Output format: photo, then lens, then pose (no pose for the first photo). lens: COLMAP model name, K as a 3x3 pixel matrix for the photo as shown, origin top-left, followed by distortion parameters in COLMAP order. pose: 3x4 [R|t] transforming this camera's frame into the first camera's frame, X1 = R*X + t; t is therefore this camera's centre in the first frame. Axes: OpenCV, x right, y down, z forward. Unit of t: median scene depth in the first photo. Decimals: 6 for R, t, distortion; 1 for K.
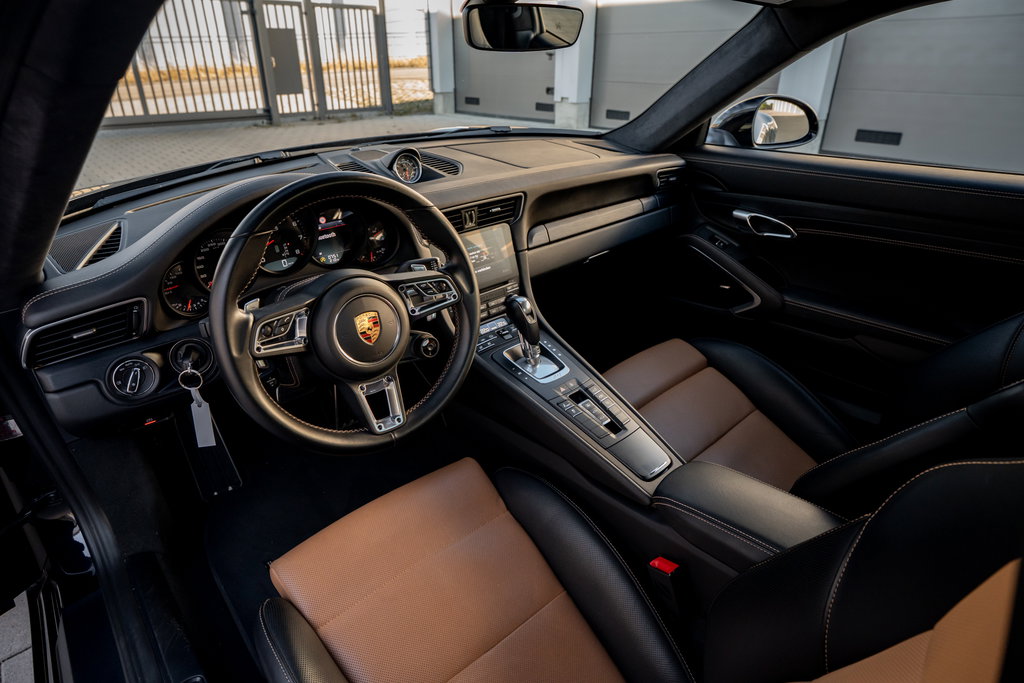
lens RADIAL K [[586.6, 0, 516.7], [0, 586.6, 325.2], [0, 0, 1]] dist [0.002914, -0.002375]
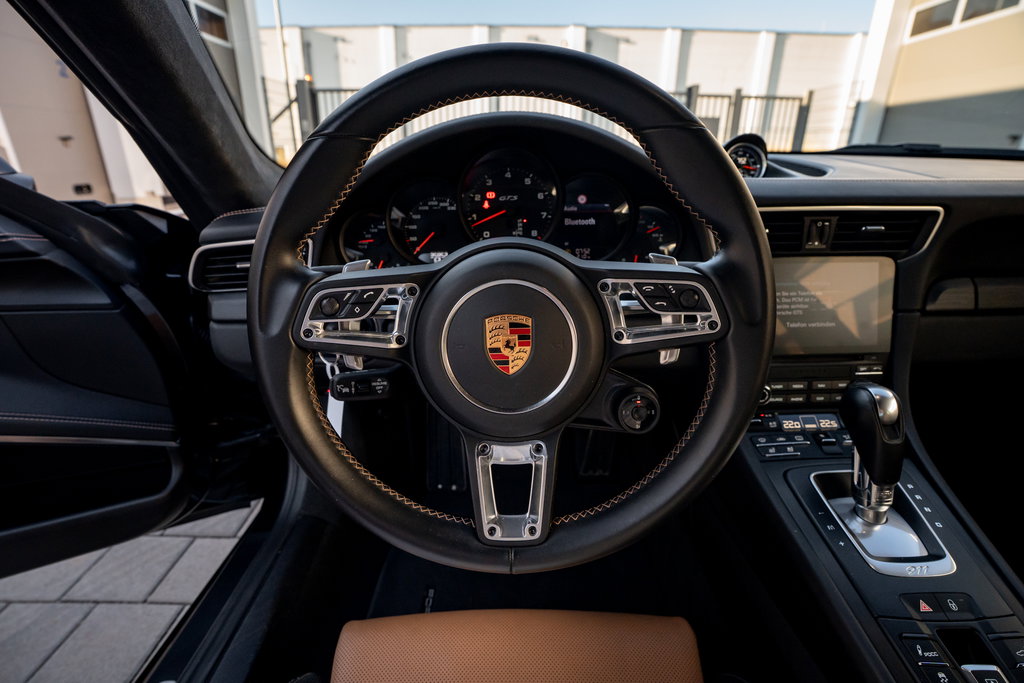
lens RADIAL K [[496.4, 0, 504.0], [0, 496.4, 336.8], [0, 0, 1]] dist [-0.026896, 0.004666]
pose [[0.752608, 0.246222, -0.610701, 0.008058], [-0.284841, 0.957929, 0.035188, -0.009768], [0.593672, 0.147470, 0.791079, 0.388727]]
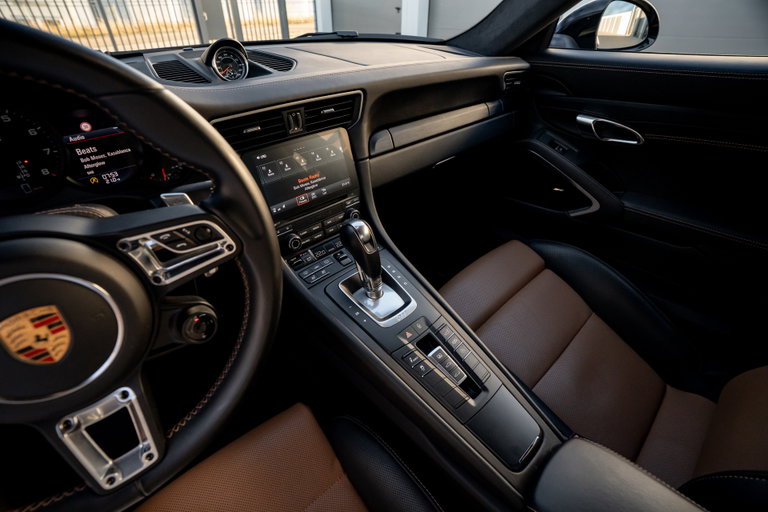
lens RADIAL K [[372.3, 0, 379.4], [0, 372.3, 243.5], [0, 0, 1]] dist [-0.026896, 0.004666]
pose [[0.999919, -0.007283, 0.010417, 0.026778], [0.005911, 0.991989, 0.126183, -0.069823], [-0.011252, -0.126112, 0.991952, 0.413718]]
